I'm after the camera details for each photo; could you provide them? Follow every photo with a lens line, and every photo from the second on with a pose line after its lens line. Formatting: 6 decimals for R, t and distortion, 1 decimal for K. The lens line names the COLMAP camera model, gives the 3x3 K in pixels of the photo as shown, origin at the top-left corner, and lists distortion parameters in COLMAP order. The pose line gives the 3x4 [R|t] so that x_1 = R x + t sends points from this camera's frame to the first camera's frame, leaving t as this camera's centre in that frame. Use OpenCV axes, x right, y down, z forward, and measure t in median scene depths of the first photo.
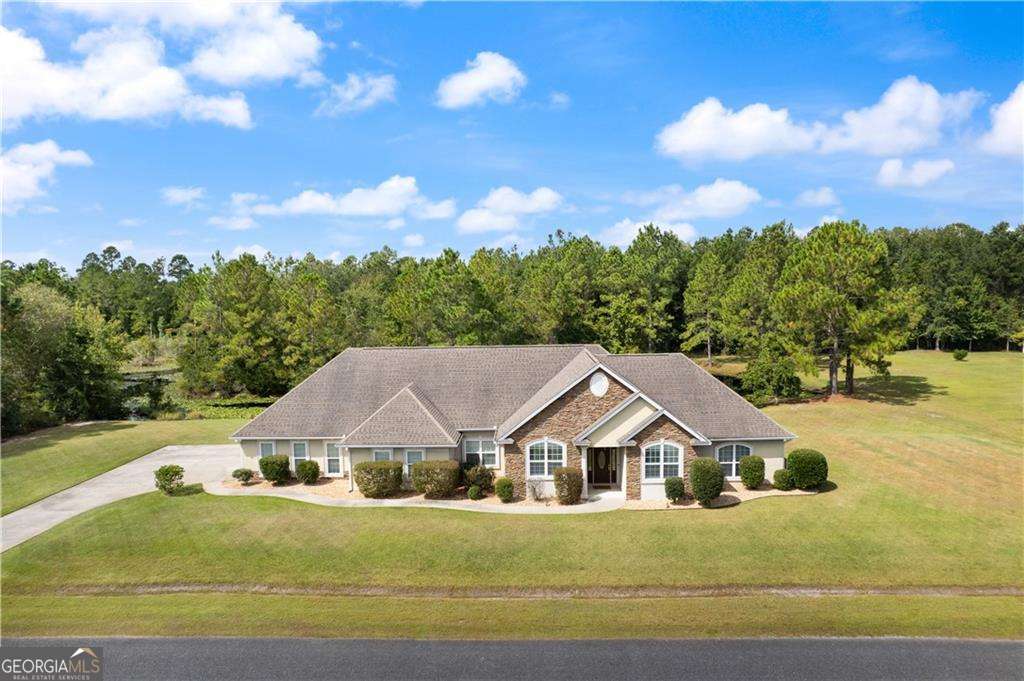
lens RADIAL K [[652.4, 0, 512.0], [0, 652.4, 340.5], [0, 0, 1]] dist [-0.081584, 0.087794]
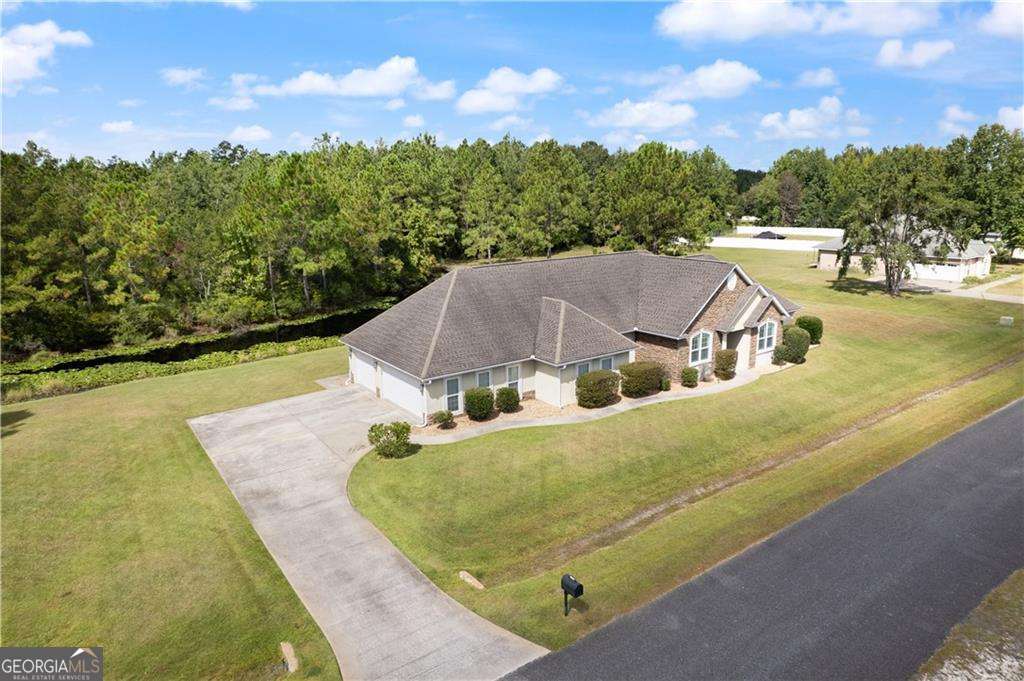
lens RADIAL K [[652.4, 0, 512.0], [0, 652.4, 340.5], [0, 0, 1]] dist [-0.081584, 0.087794]
pose [[0.792315, -0.135369, 0.594905, -0.951110], [0.050624, 0.986299, 0.157007, -0.034915], [-0.608008, -0.094283, 0.788313, 0.277224]]
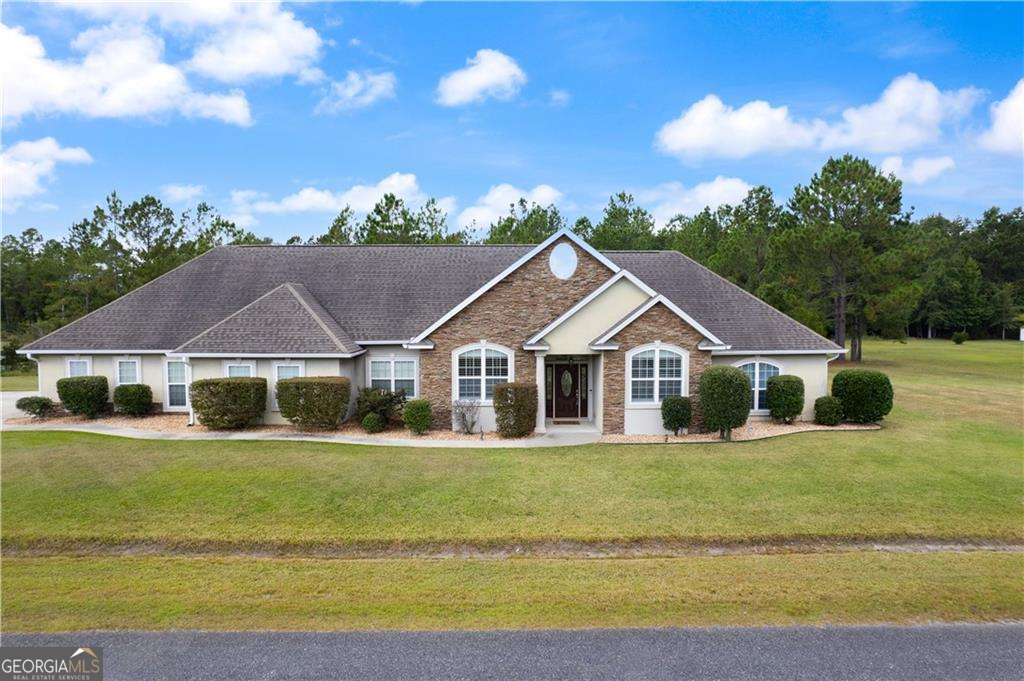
lens RADIAL K [[652.4, 0, 512.0], [0, 652.4, 340.5], [0, 0, 1]] dist [-0.081584, 0.087794]
pose [[0.998587, 0.014546, 0.051103, 0.048225], [-0.012949, 0.999422, -0.031434, 0.171493], [-0.051531, 0.030728, 0.998199, 0.338459]]
